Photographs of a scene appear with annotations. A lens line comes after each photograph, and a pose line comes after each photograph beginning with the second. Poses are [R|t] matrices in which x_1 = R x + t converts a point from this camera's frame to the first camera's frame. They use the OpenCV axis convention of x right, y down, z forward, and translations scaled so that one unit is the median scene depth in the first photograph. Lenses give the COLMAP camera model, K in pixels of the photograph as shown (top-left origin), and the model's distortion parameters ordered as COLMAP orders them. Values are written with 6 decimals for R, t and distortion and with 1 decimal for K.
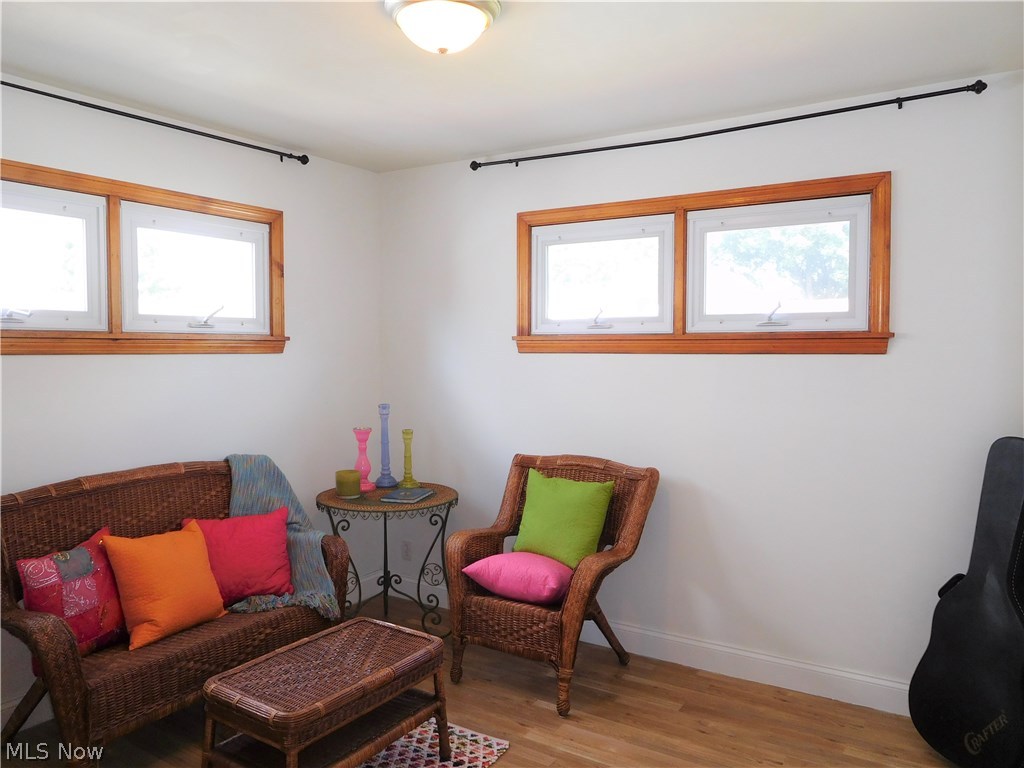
lens RADIAL K [[755.5, 0, 512.3], [0, 755.5, 388.4], [0, 0, 1]] dist [-0.017190, -0.007829]
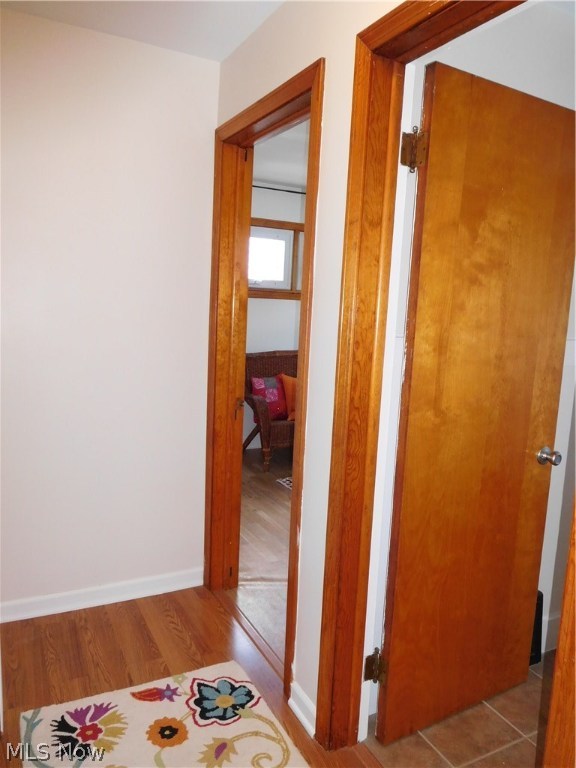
lens RADIAL K [[566.6, 0, 288.0], [0, 566.6, 384.0], [0, 0, 1]] dist [-0.017190, -0.007829]
pose [[0.864773, 0.110394, -0.489878, 0.376871], [-0.072733, 0.992785, 0.095329, 0.051391], [0.496867, -0.046808, 0.866563, -0.584378]]
